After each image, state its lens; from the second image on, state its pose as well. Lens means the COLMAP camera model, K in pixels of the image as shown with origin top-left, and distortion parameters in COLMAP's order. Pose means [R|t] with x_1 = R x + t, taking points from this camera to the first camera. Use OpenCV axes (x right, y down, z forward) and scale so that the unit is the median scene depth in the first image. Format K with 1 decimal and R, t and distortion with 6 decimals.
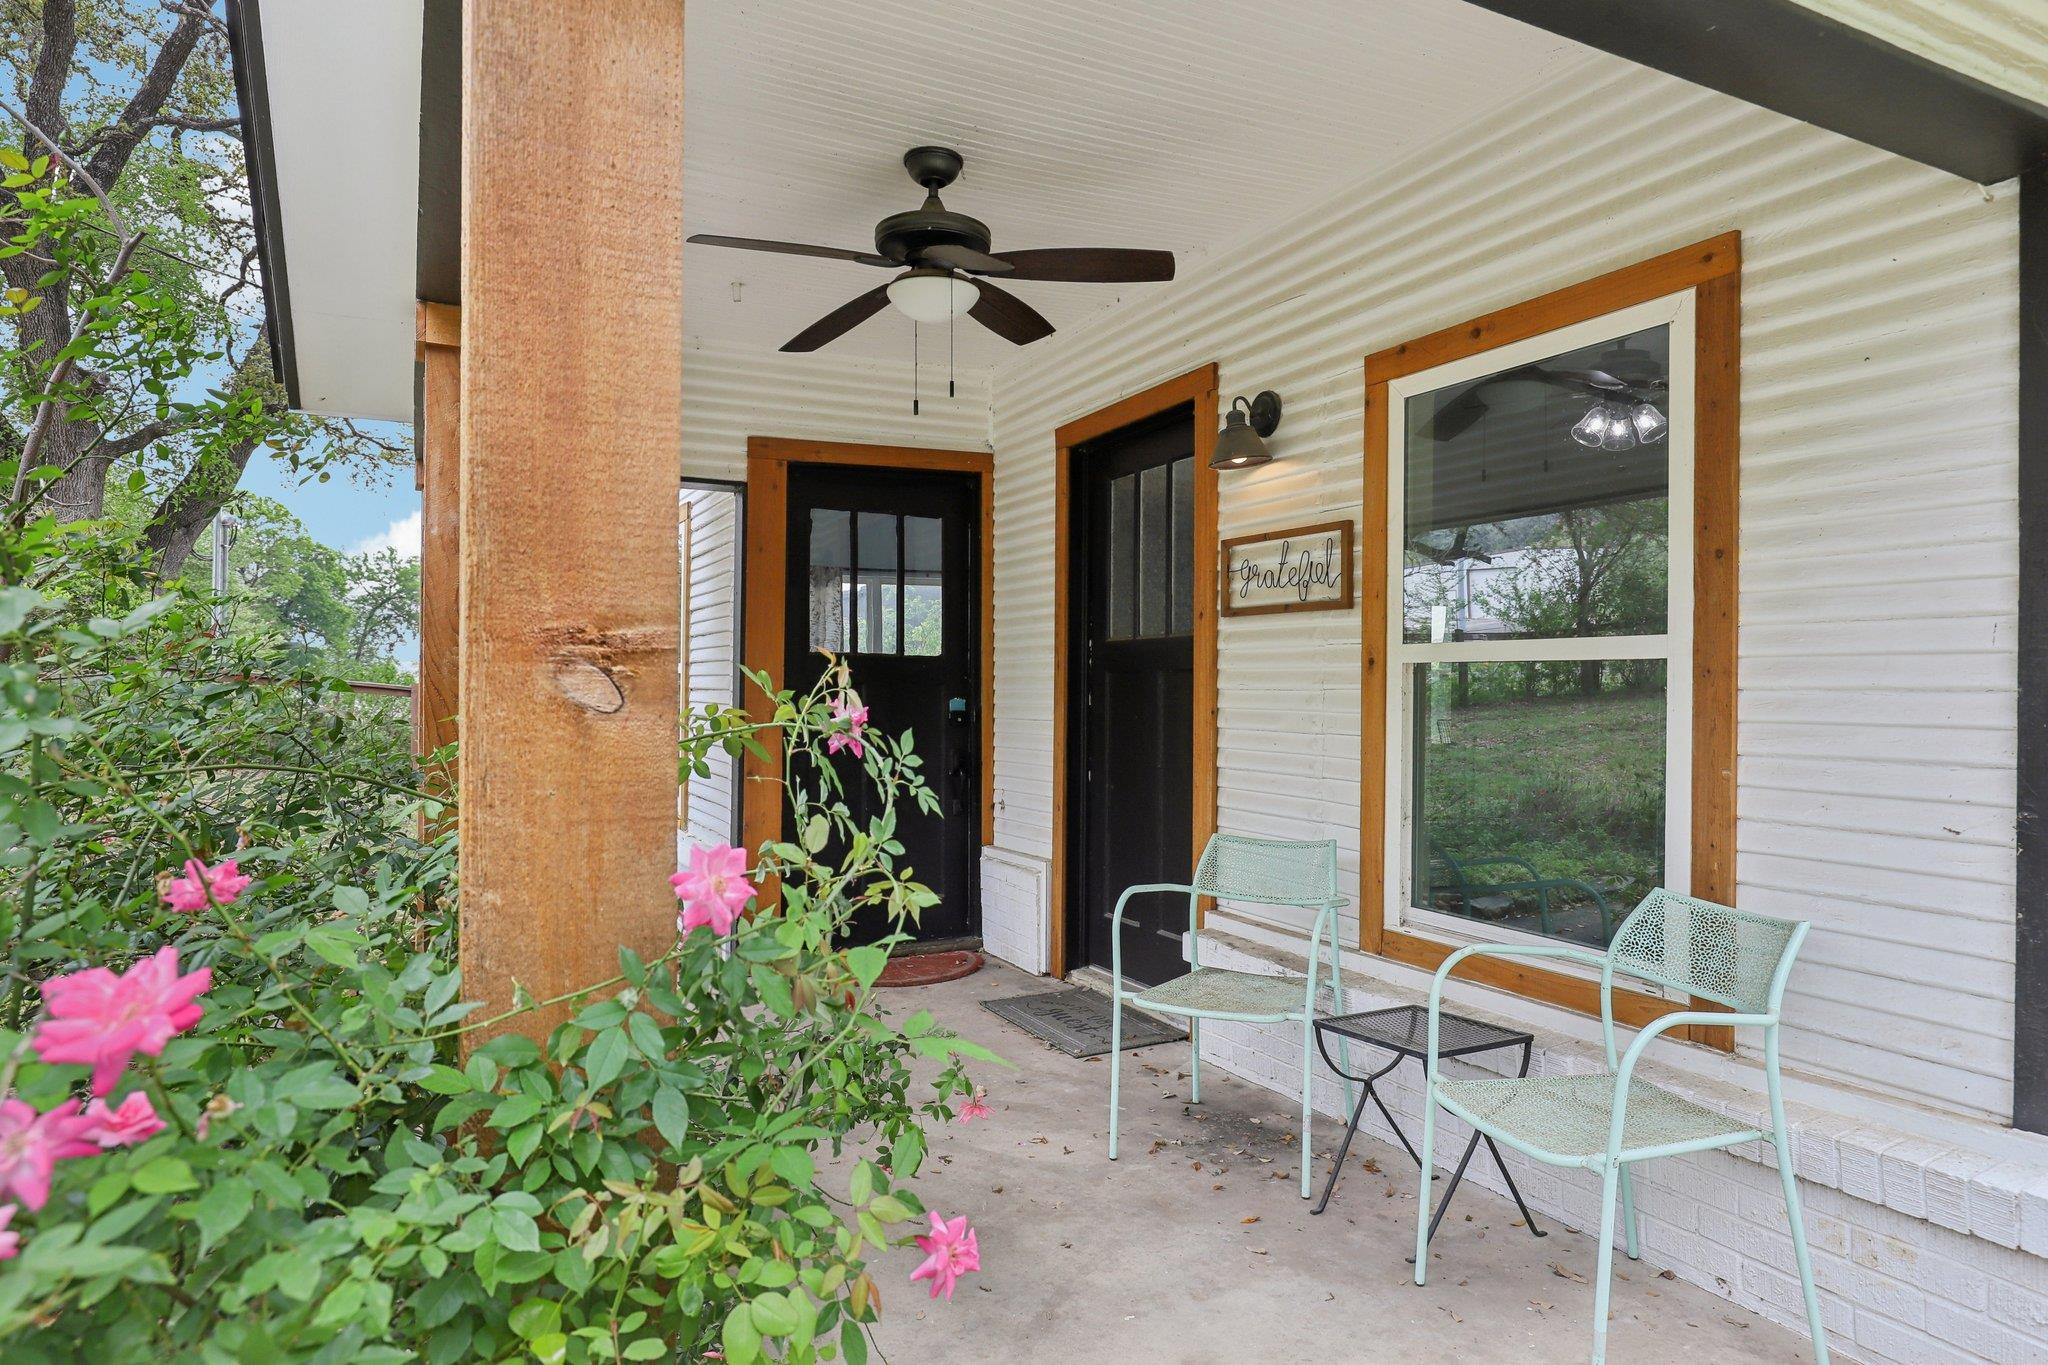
lens RADIAL K [[1194.5, 0, 1019.3], [0, 1194.5, 681.6], [0, 0, 1]] dist [-0.000267, 0.000192]
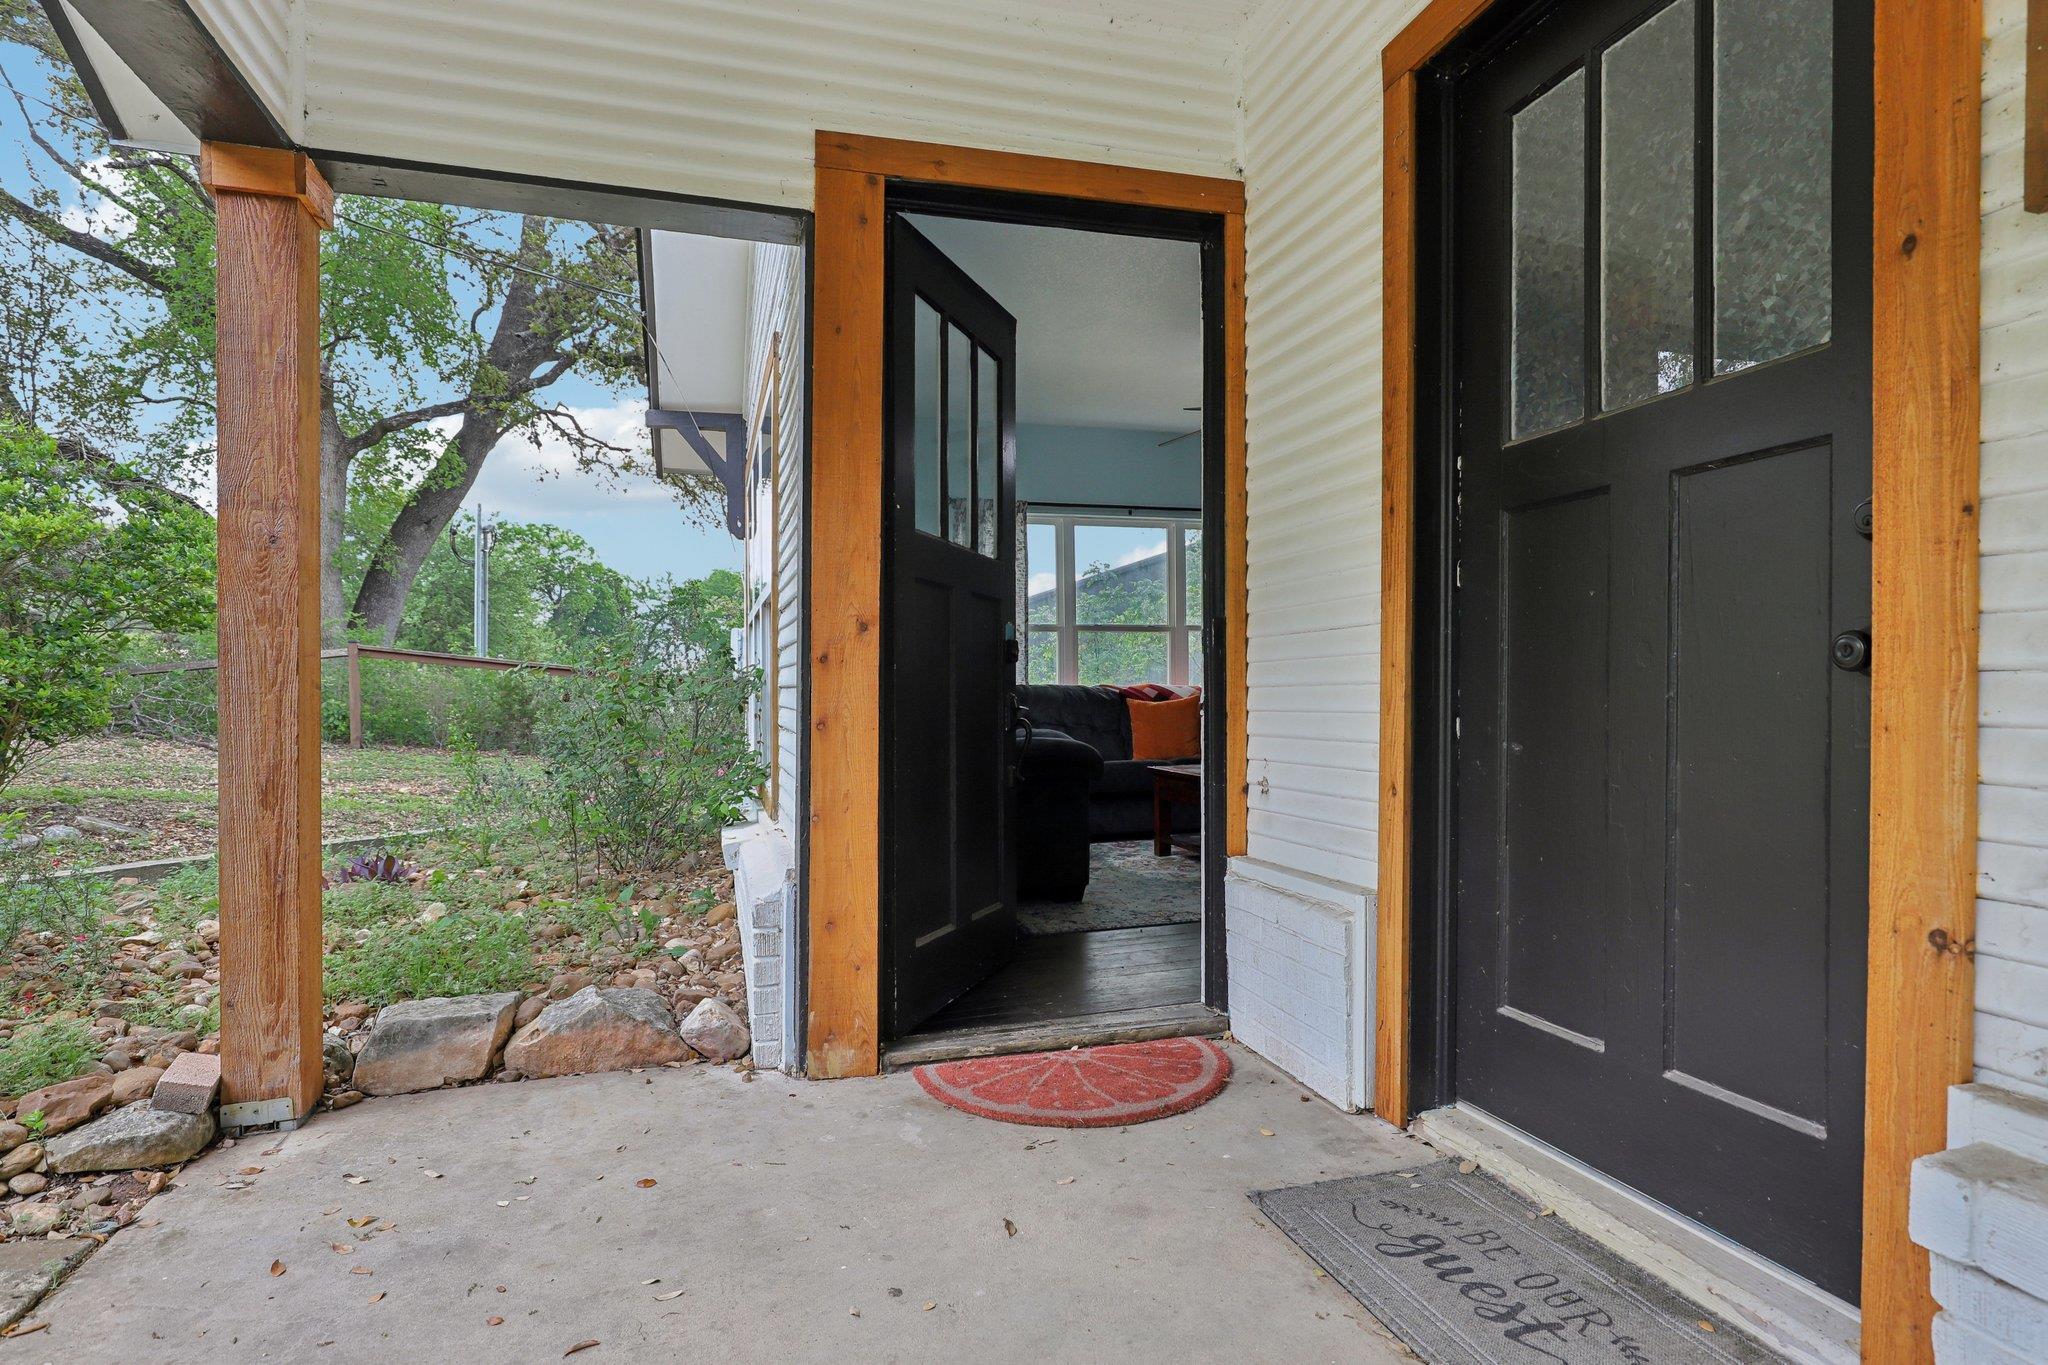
lens RADIAL K [[1098.9, 0, 1020.0], [0, 1098.9, 689.2], [0, 0, 1]] dist [-0.029363, -0.000791]
pose [[0.984598, -0.003840, -0.174790, -0.037862], [0.004666, 0.999980, 0.004313, 0.053568], [0.174770, -0.005062, 0.984596, 0.461446]]
